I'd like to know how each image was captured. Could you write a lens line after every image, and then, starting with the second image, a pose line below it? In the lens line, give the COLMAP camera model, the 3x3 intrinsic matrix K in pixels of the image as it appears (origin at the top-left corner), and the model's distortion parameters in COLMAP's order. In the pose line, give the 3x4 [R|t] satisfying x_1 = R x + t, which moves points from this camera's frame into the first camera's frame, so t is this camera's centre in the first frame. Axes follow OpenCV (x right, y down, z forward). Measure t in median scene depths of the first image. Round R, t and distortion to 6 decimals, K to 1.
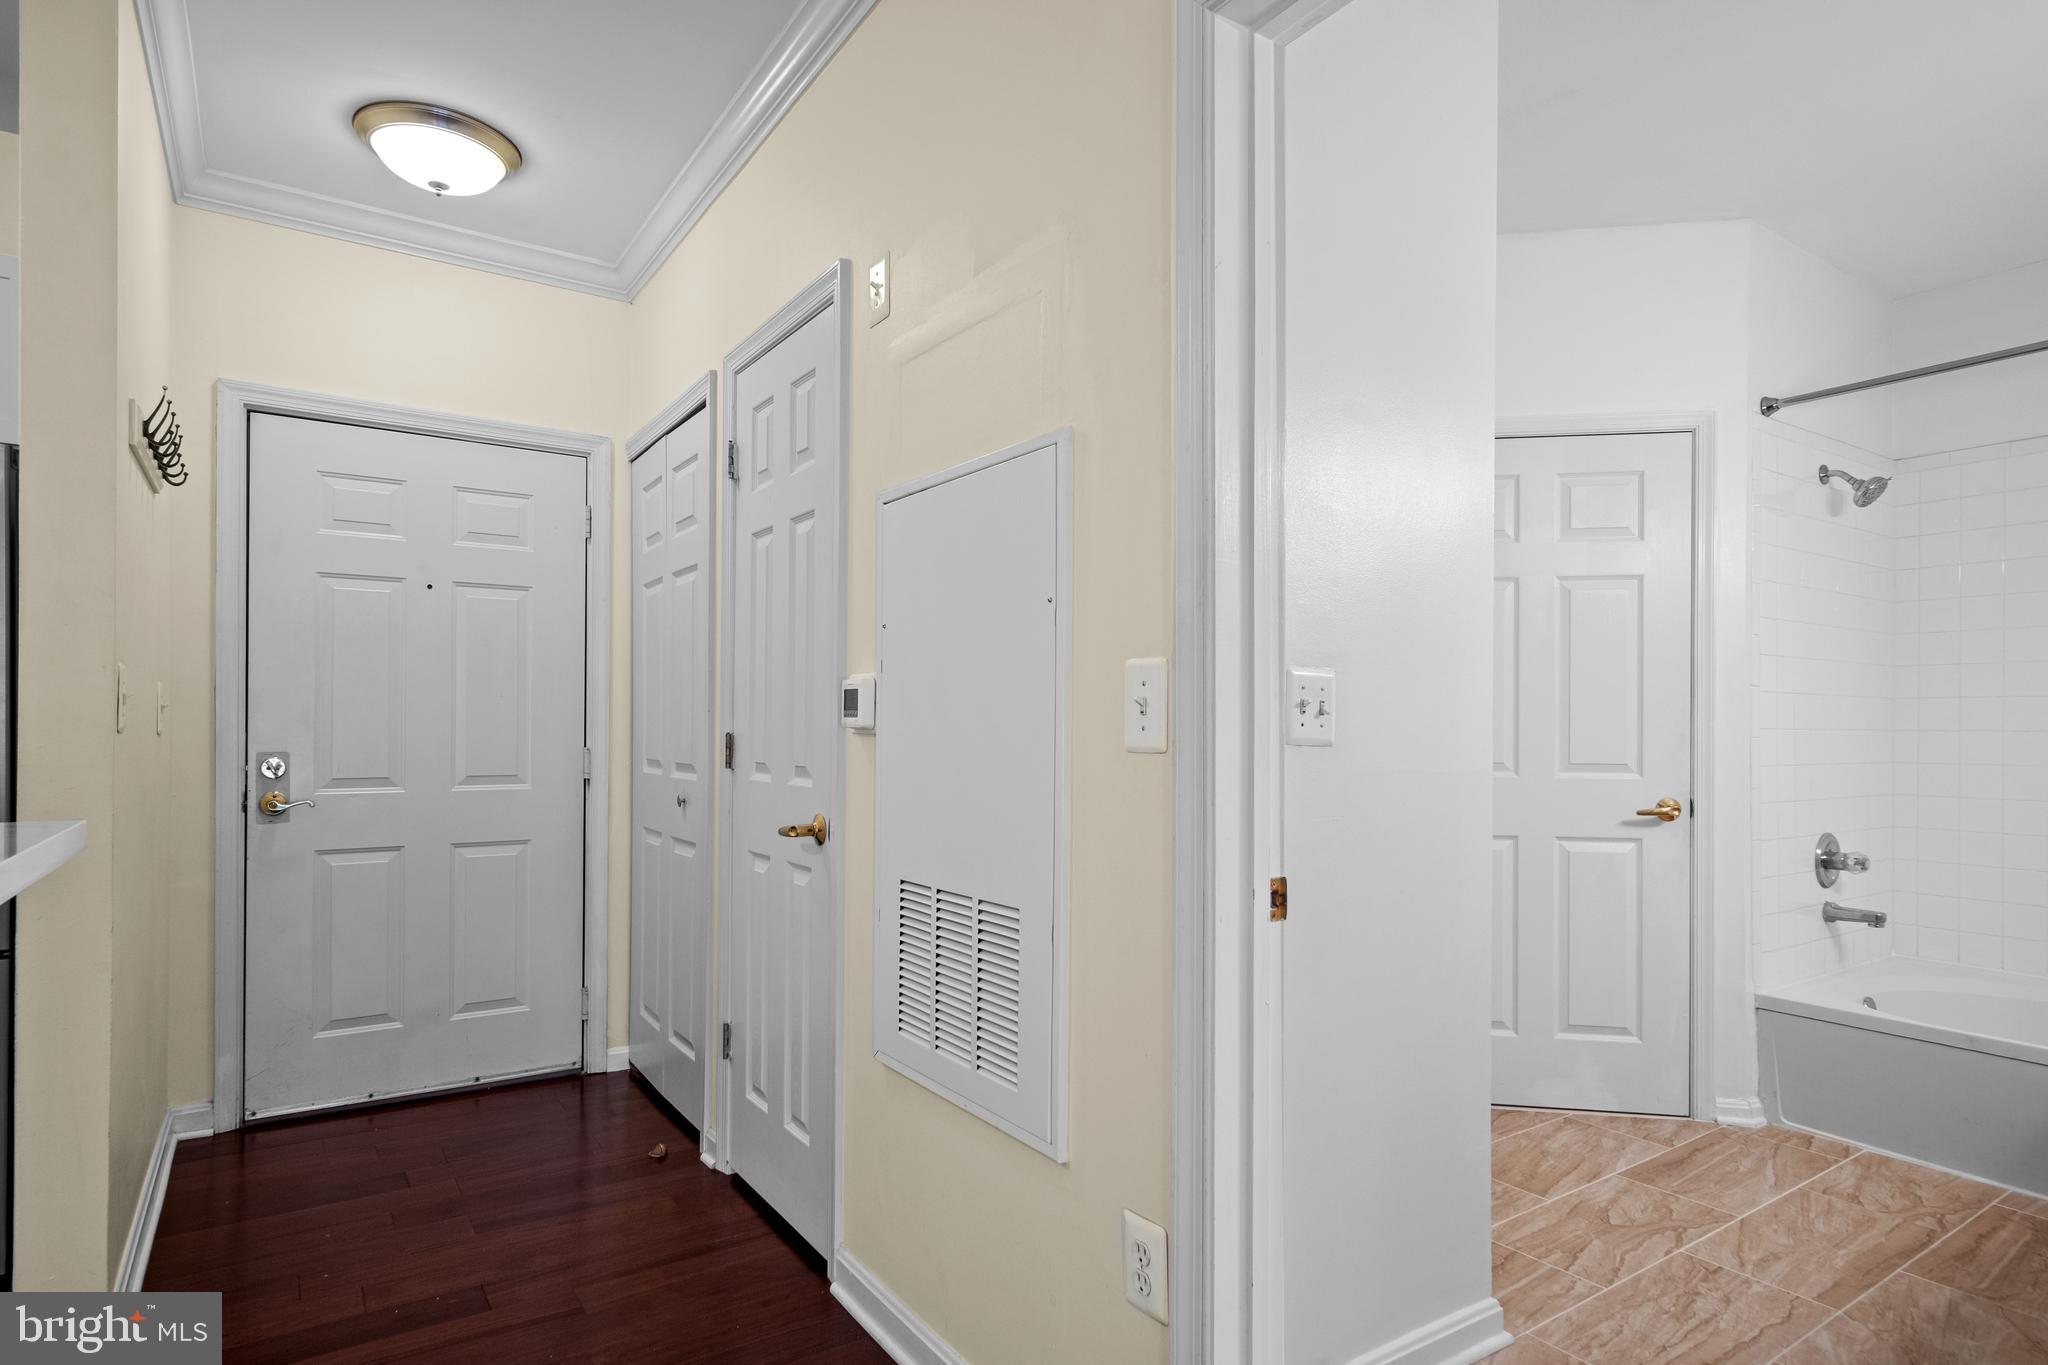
lens RADIAL K [[1095.3, 0, 1026.5], [0, 1095.3, 711.9], [0, 0, 1]] dist [0.000396, 0.001364]
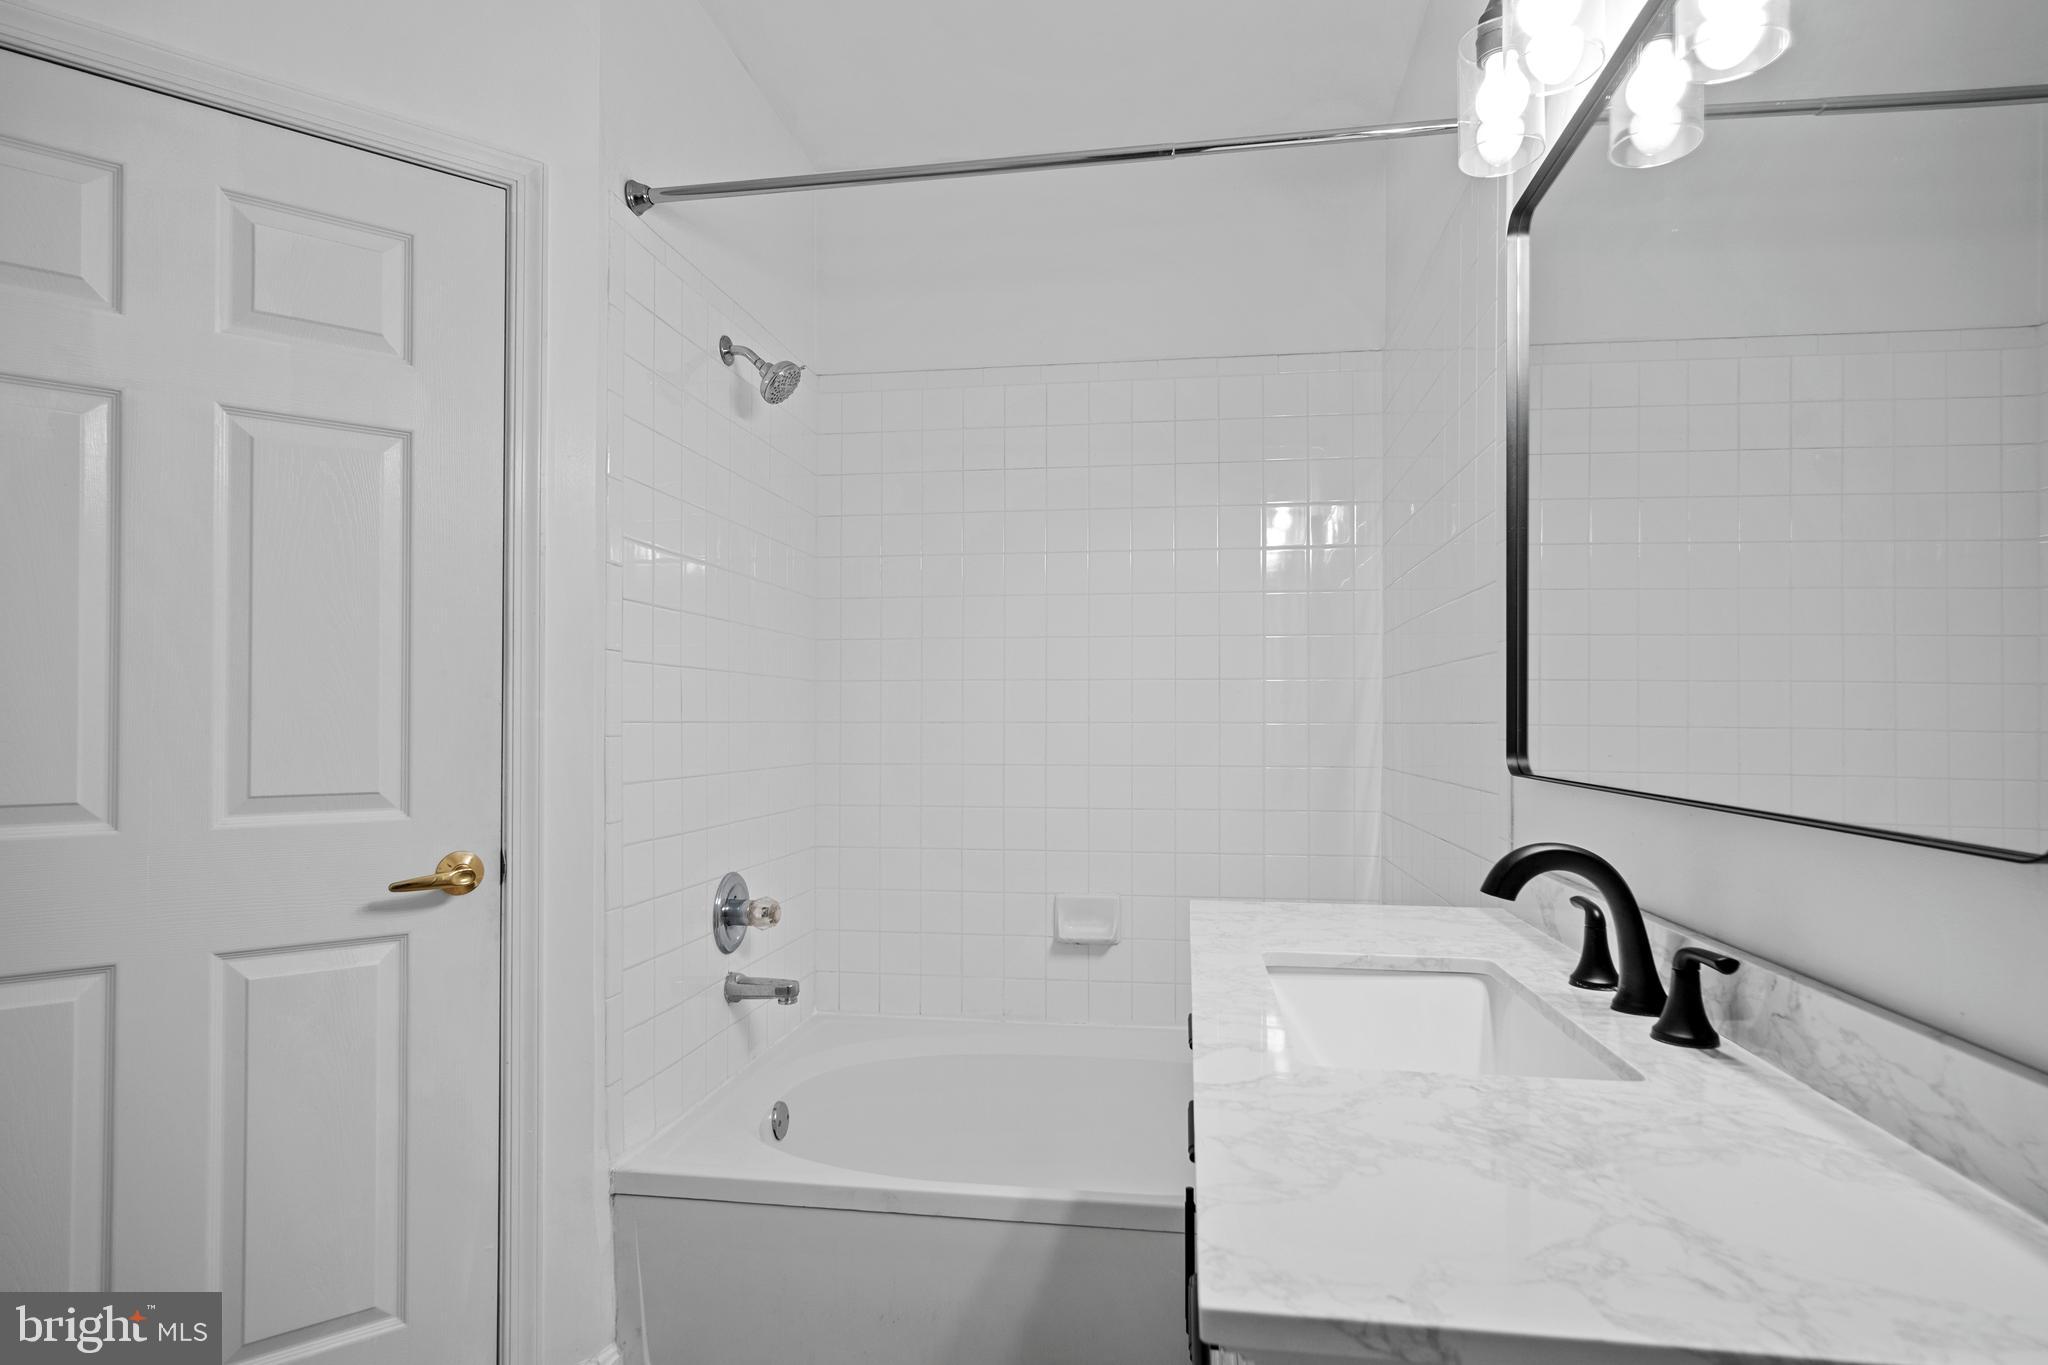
lens RADIAL K [[1095.3, 0, 1026.5], [0, 1095.3, 711.9], [0, 0, 1]] dist [0.000396, 0.001364]
pose [[0.676089, -0.000421, 0.736820, 0.352416], [-0.000237, 1.000000, 0.000789, 0.008745], [-0.736820, -0.000707, 0.676088, 0.401715]]
